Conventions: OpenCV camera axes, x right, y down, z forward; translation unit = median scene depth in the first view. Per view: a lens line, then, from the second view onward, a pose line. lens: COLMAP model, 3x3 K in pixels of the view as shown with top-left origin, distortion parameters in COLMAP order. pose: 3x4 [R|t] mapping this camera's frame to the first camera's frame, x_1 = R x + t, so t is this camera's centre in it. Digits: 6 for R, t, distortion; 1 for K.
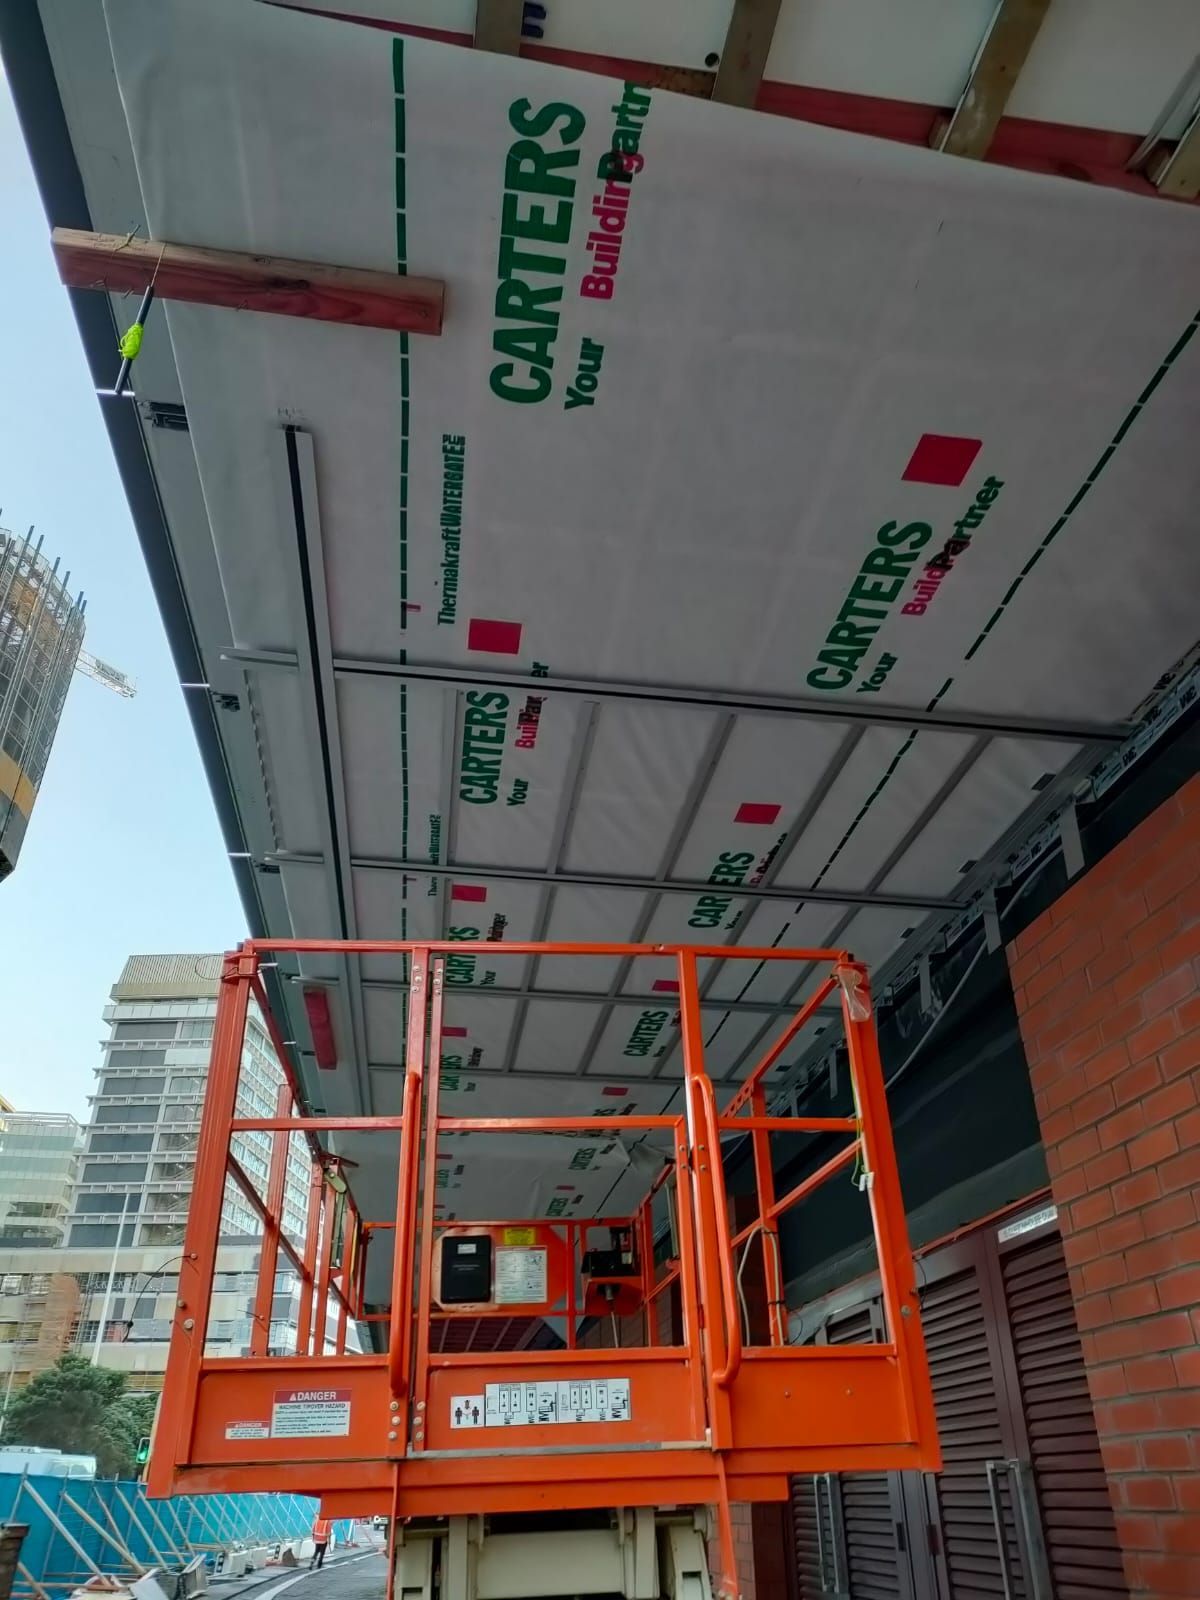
lens RADIAL K [[1127.2, 0, 600.0], [0, 1127.2, 800.0], [0, 0, 1]] dist [0.028304, -0.052536]
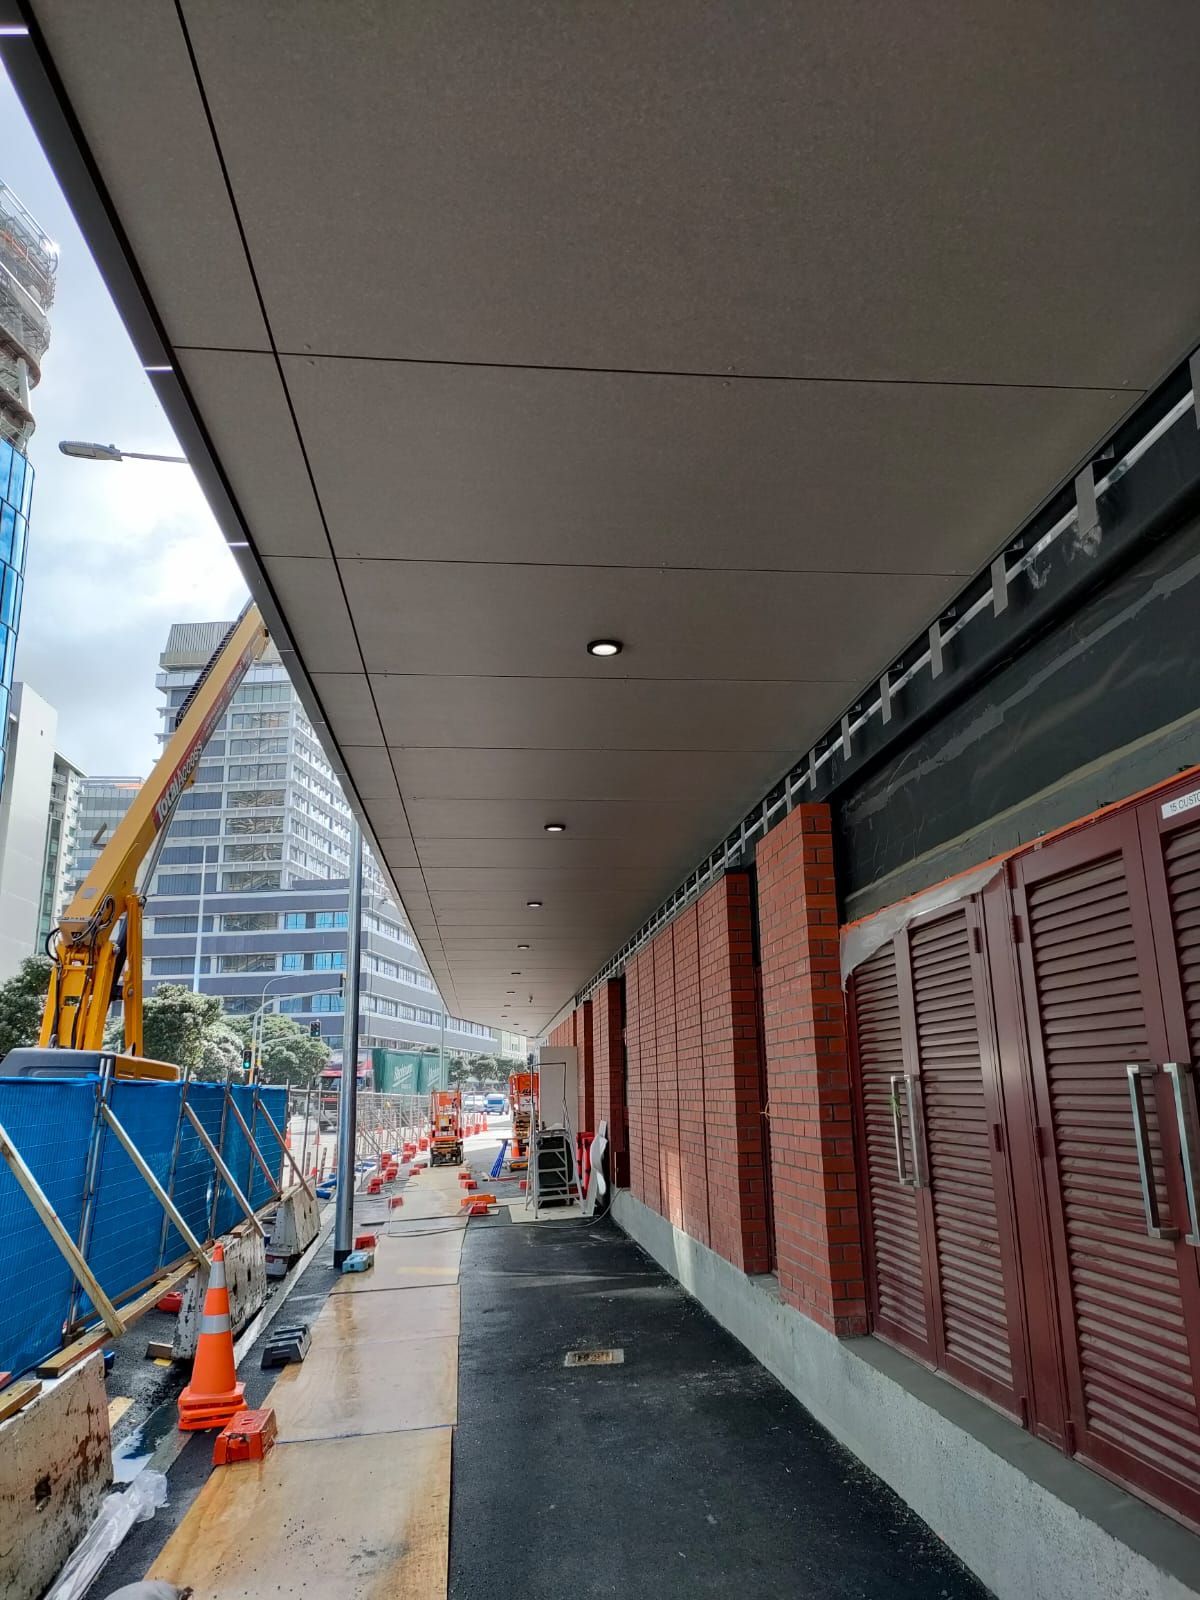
lens RADIAL K [[1127.2, 0, 600.0], [0, 1127.2, 800.0], [0, 0, 1]] dist [0.028304, -0.052536]
pose [[0.998777, -0.030270, -0.039085, -0.009784], [0.040581, 0.953540, 0.298522, 0.114038], [0.028233, -0.299743, 0.953602, 0.213595]]
